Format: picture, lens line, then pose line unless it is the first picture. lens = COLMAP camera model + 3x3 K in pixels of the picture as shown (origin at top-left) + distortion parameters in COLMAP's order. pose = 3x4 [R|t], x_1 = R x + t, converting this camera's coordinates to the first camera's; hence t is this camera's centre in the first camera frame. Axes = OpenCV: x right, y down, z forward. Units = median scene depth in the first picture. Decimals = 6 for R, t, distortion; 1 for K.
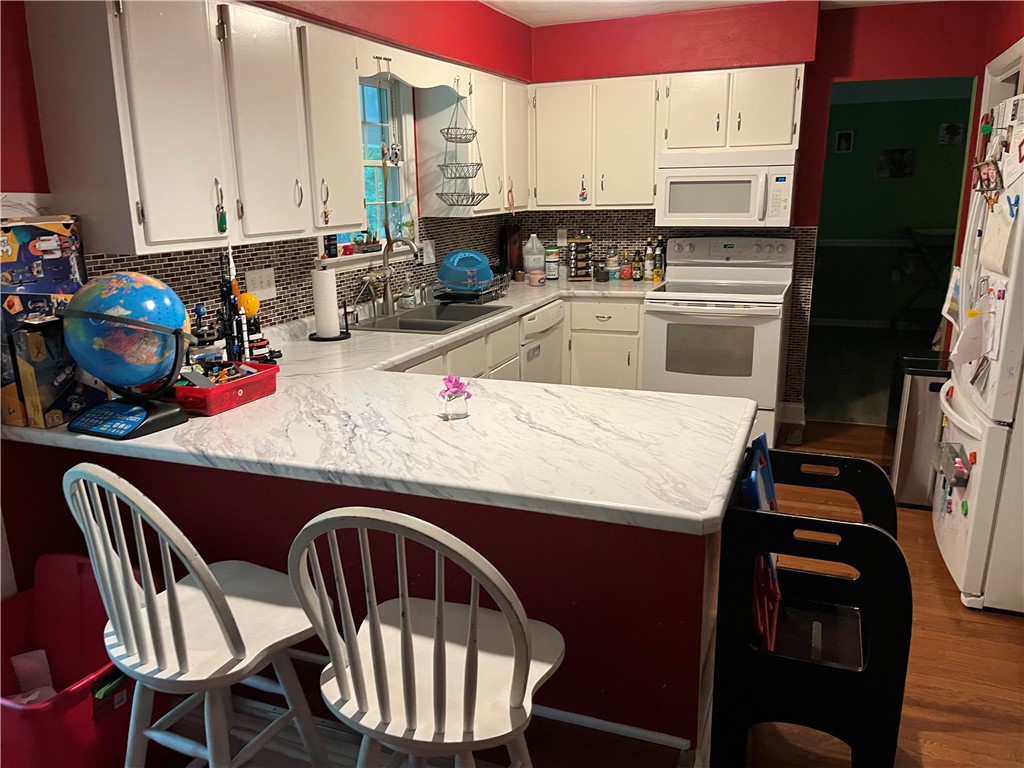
lens RADIAL K [[772.5, 0, 512.0], [0, 772.5, 384.0], [0, 0, 1]] dist [0.047614, -0.004235]
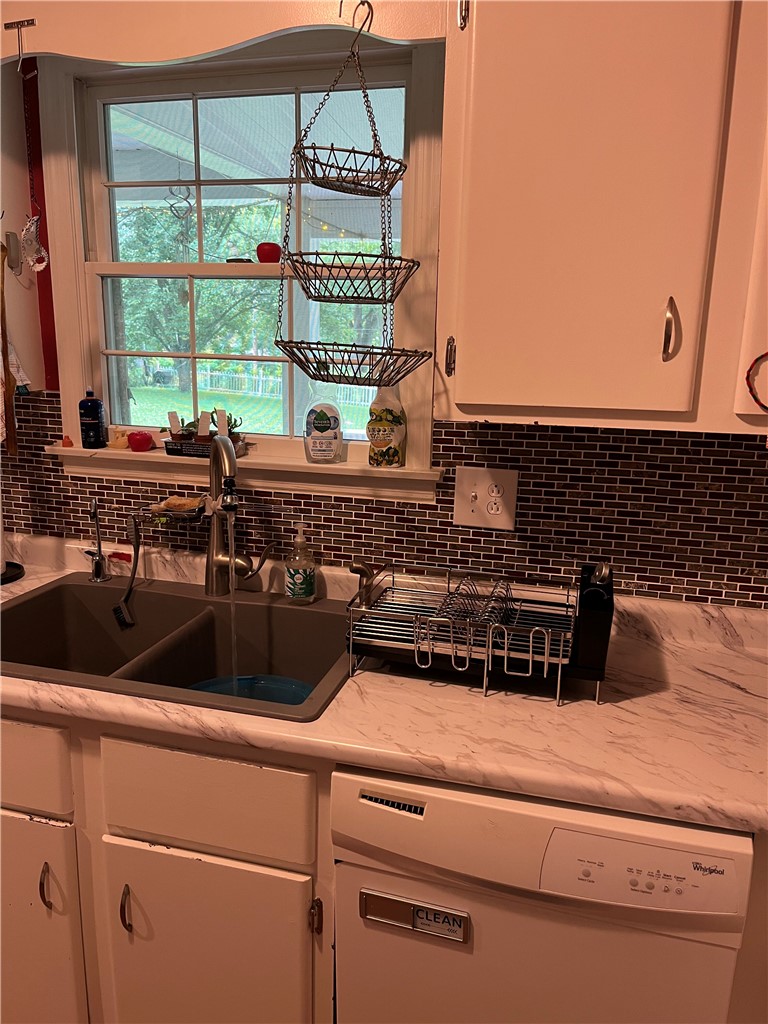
lens RADIAL K [[772.5, 0, 384.0], [0, 772.5, 512.0], [0, 0, 1]] dist [0.047614, -0.004235]
pose [[0.107373, 0.239864, -0.964850, 0.283660], [-0.272078, 0.940504, 0.203534, -0.248257], [0.956266, 0.240660, 0.166246, 0.964837]]
